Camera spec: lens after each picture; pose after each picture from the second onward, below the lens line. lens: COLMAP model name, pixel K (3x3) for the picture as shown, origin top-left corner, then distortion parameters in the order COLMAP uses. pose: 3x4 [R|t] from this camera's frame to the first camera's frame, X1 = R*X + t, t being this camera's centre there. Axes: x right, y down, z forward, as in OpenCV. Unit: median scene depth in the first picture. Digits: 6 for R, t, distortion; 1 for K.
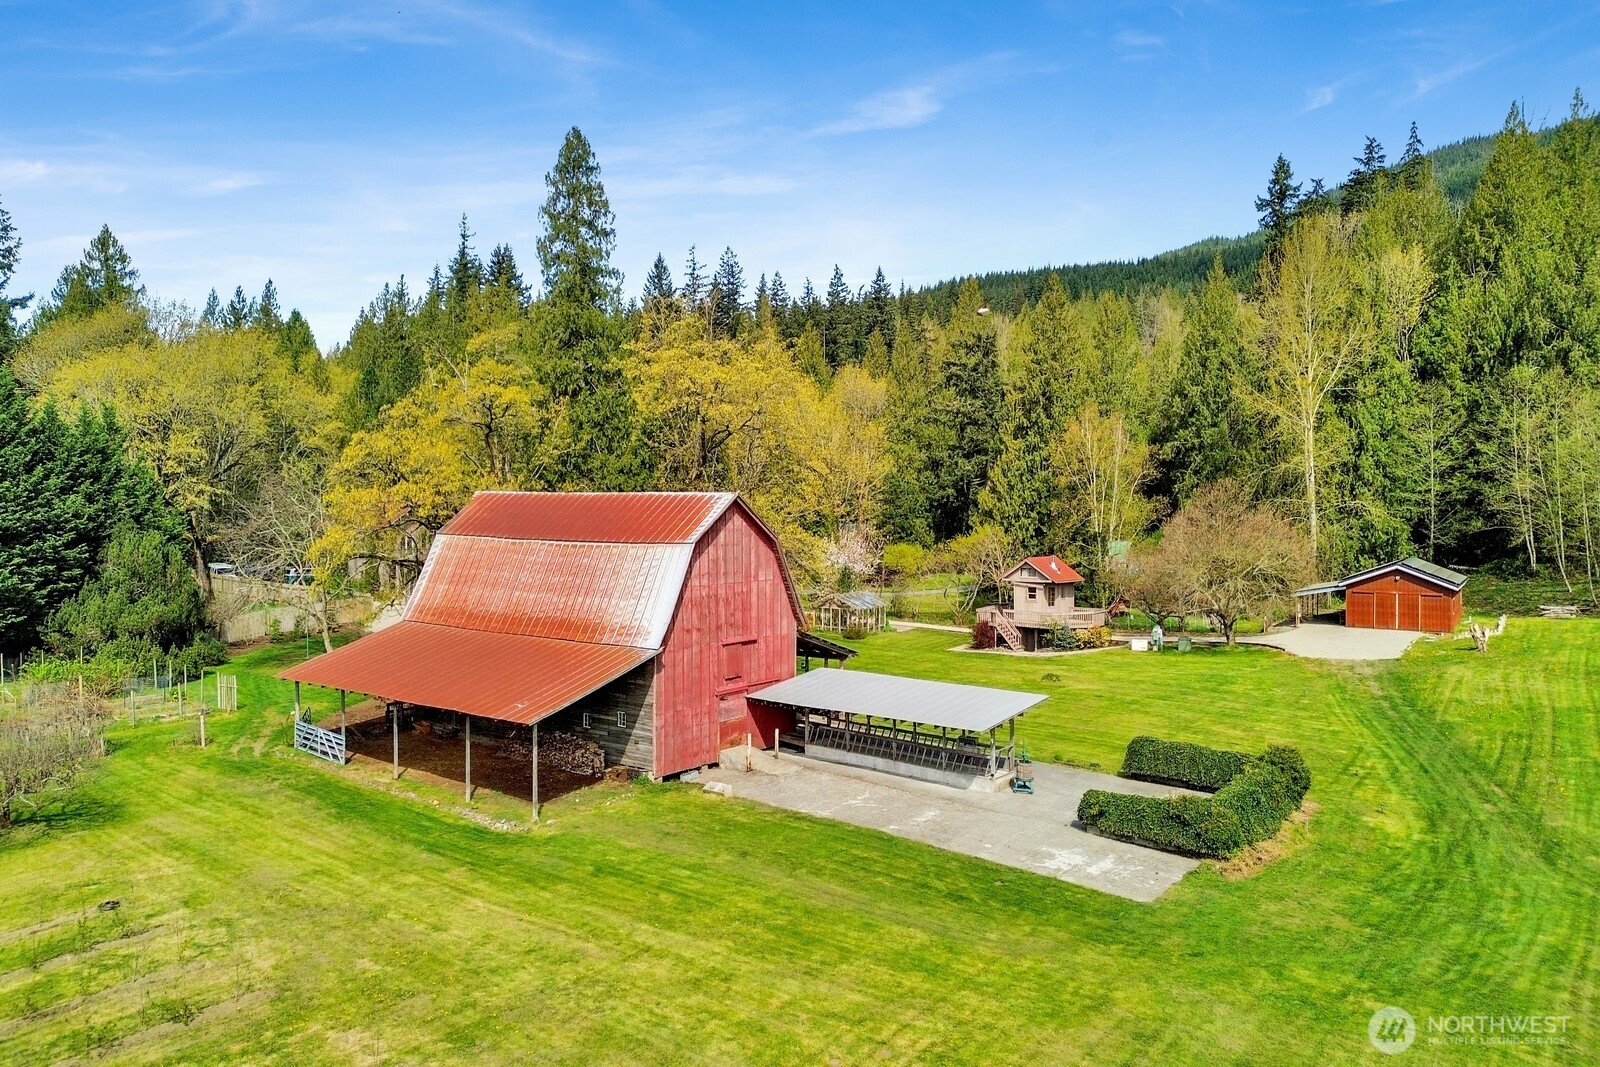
lens RADIAL K [[1115.0, 0, 800.0], [0, 1115.0, 533.5], [0, 0, 1]] dist [0.083245, -0.077595]
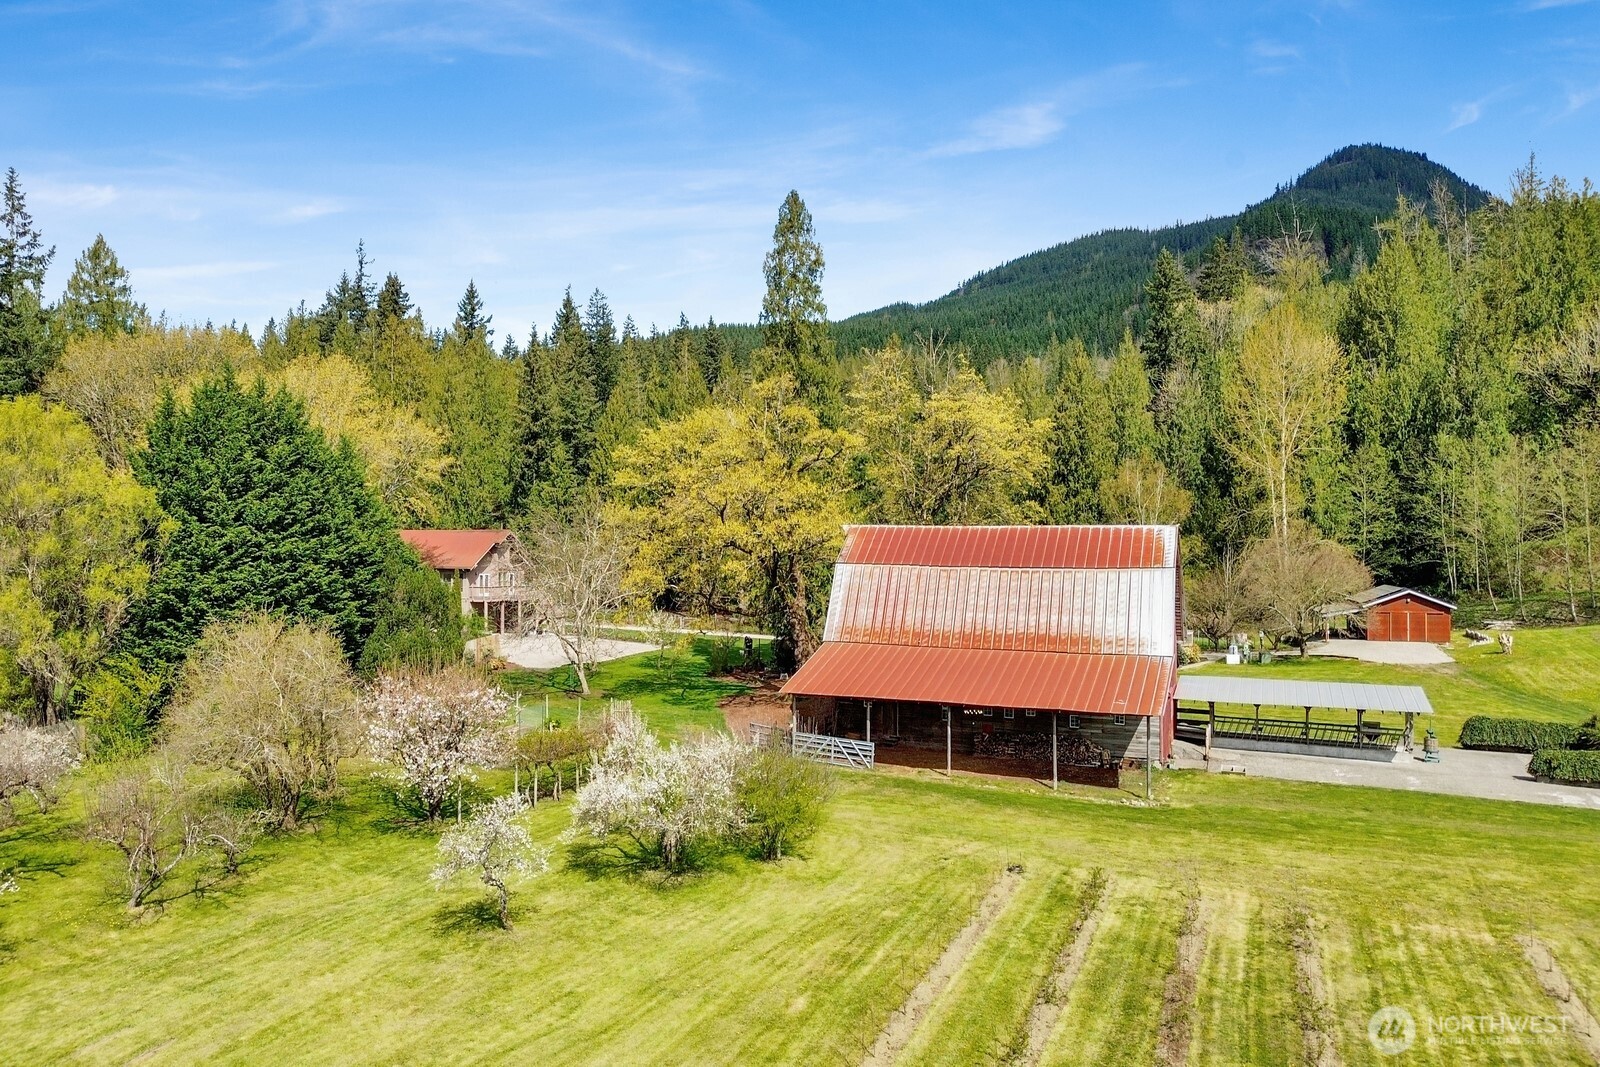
lens RADIAL K [[1117.7, 0, 804.0], [0, 1117.7, 550.2], [0, 0, 1]] dist [0.079188, -0.086599]
pose [[0.962346, 0.000285, 0.271827, -0.401480], [0.006785, 0.999663, -0.025069, 0.009553], [-0.271742, 0.025969, 0.962020, -0.024782]]
